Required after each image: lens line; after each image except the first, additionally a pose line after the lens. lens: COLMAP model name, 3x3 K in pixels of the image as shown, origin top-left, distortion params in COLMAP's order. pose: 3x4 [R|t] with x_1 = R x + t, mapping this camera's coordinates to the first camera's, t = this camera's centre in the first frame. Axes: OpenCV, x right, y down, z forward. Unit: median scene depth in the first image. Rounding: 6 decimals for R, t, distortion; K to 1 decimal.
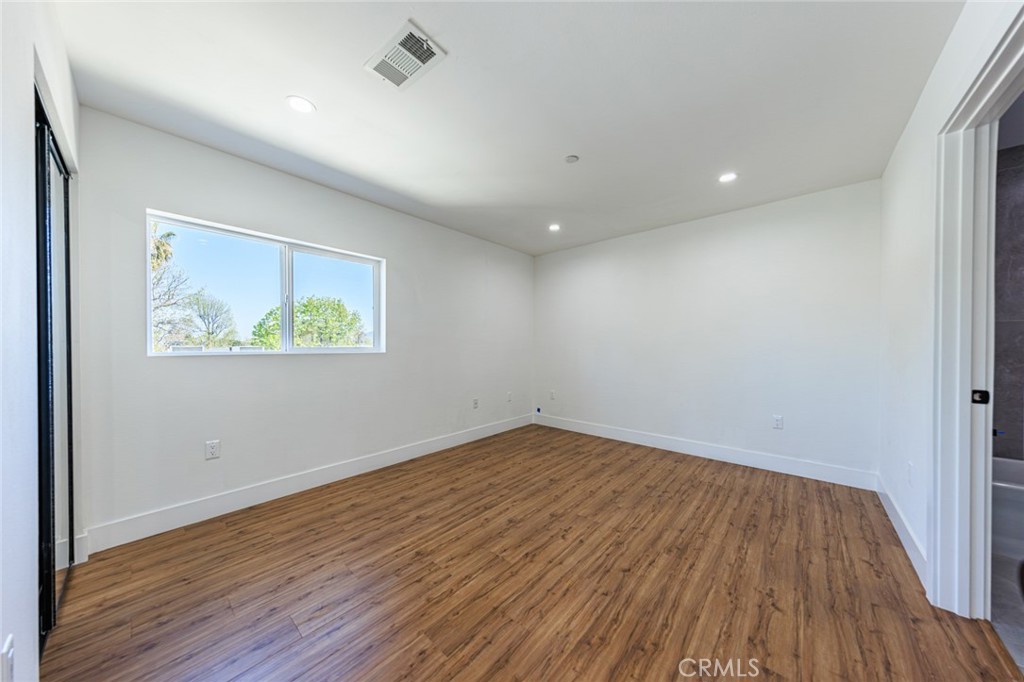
lens RADIAL K [[329.5, 0, 511.8], [0, 329.5, 347.0], [0, 0, 1]] dist [0.000151, -0.000024]
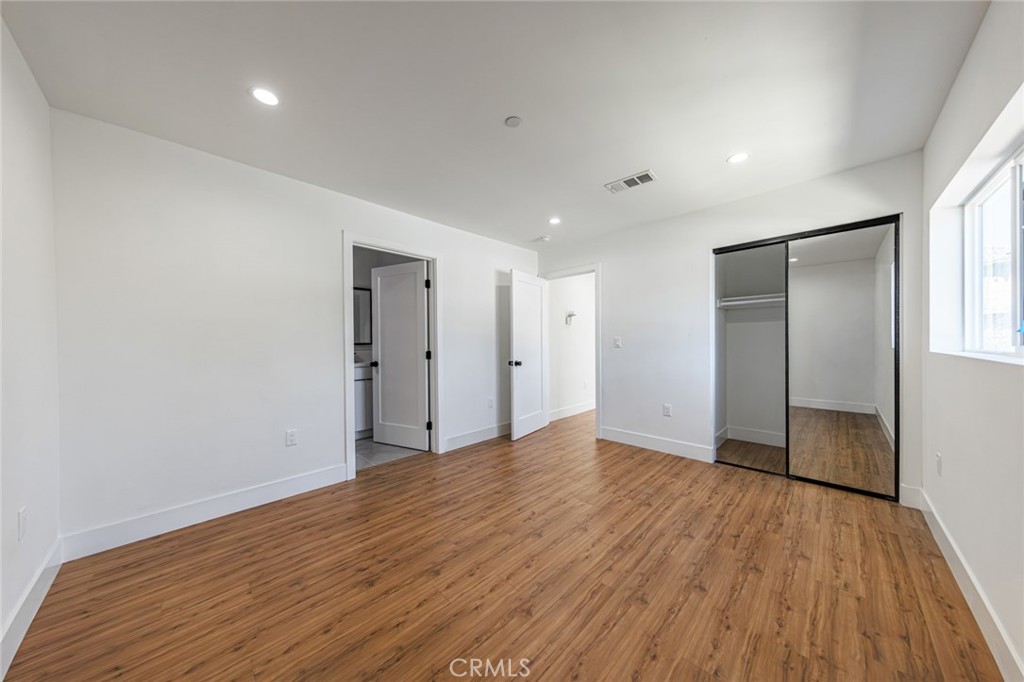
lens RADIAL K [[329.9, 0, 517.1], [0, 329.9, 342.0], [0, 0, 1]] dist [0.011481, -0.000073]
pose [[-0.999004, 0.009402, 0.043629, 0.144910], [0.009609, 0.999943, 0.004548, -0.019377], [-0.043584, 0.004963, -0.999037, 1.961562]]
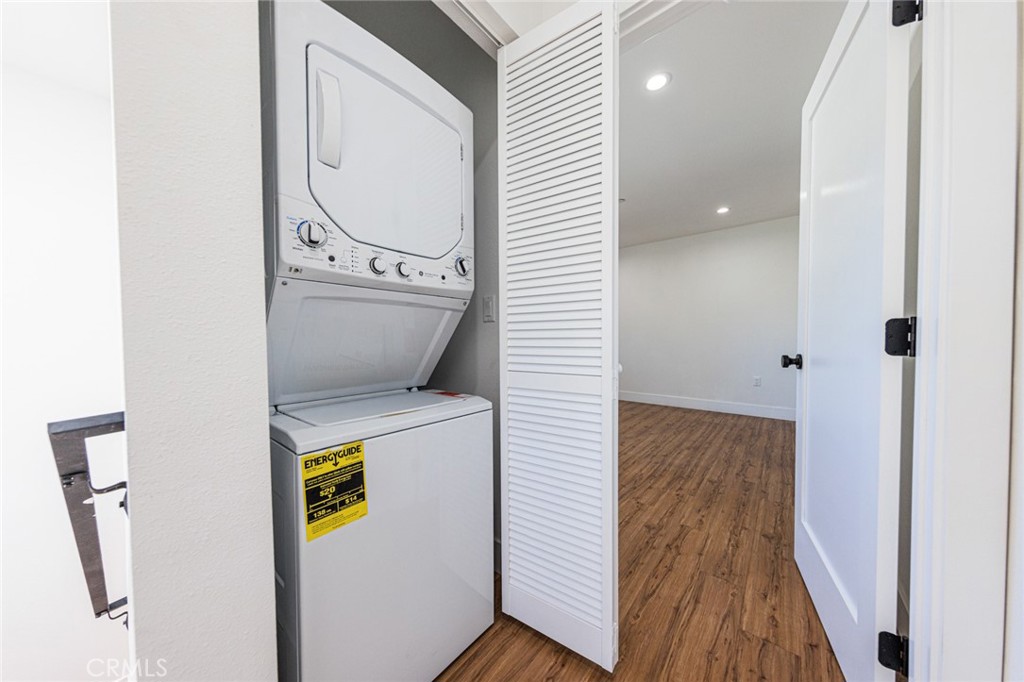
lens RADIAL K [[329.9, 0, 517.1], [0, 329.9, 342.0], [0, 0, 1]] dist [0.011481, -0.000073]
pose [[0.999309, -0.004389, 0.036909, -0.368204], [0.004079, 0.999956, 0.008480, 0.060084], [-0.036944, -0.008323, 0.999283, -0.517873]]
